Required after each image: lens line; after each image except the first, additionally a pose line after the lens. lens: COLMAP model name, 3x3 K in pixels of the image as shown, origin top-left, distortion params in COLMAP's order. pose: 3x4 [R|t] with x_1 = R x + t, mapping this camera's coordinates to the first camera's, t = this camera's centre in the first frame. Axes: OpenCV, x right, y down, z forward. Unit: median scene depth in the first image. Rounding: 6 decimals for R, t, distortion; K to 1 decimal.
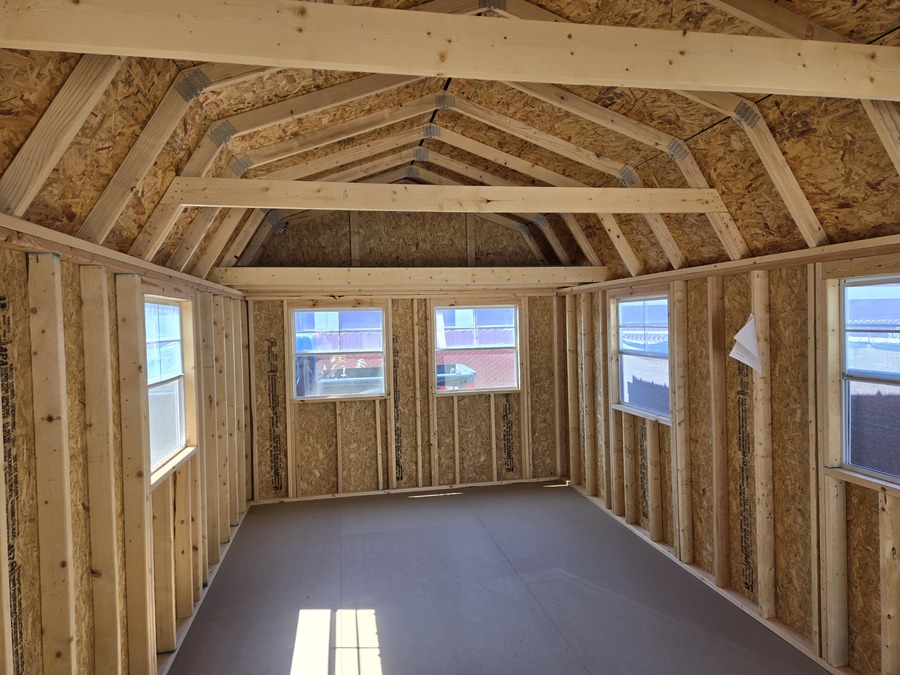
lens RADIAL K [[598.4, 0, 457.0], [0, 598.4, 332.7], [0, 0, 1]] dist [0.078654, -0.060637]
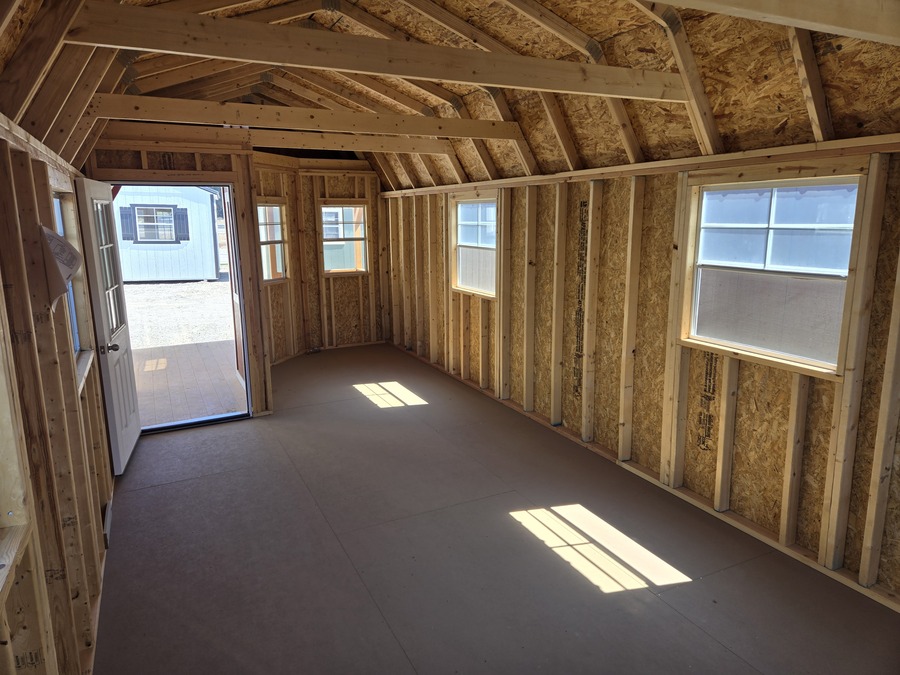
lens RADIAL K [[598.4, 0, 446.4], [0, 598.4, 333.6], [0, 0, 1]] dist [0.078654, -0.060637]
pose [[-0.964905, 0.089105, -0.247019, 0.137828], [0.033695, 0.974906, 0.220051, -0.028508], [0.260428, 0.204005, -0.943694, 0.993654]]
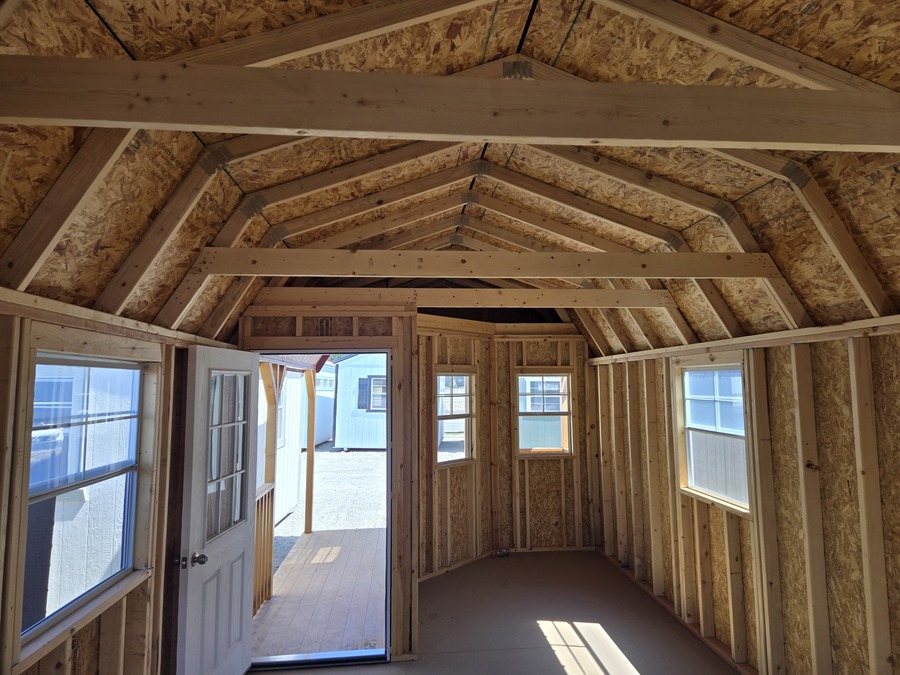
lens RADIAL K [[598.4, 0, 462.4], [0, 598.4, 328.2], [0, 0, 1]] dist [0.078654, -0.060637]
pose [[-0.994669, 0.045667, 0.092451, 0.080334], [0.038490, 0.996211, -0.077982, -0.025408], [-0.095662, -0.074008, -0.992659, 0.846850]]
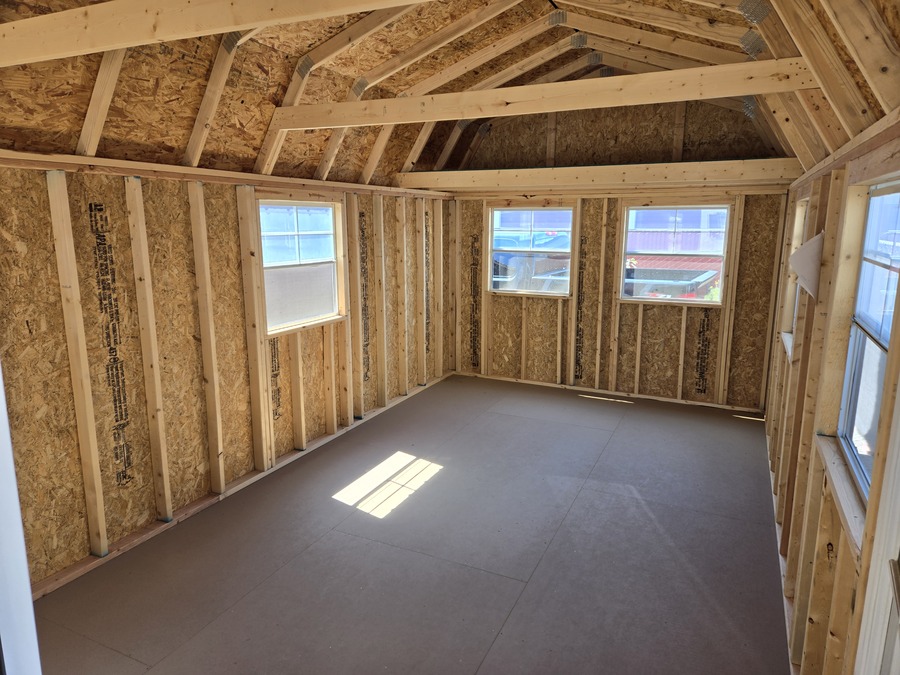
lens RADIAL K [[598.4, 0, 442.2], [0, 598.4, 334.8], [0, 0, 1]] dist [0.078654, -0.060637]
pose [[0.800013, 0.139867, -0.583452, 0.321512], [-0.033475, 0.981339, 0.189350, -0.017022], [0.599048, -0.131951, 0.789766, 0.055669]]
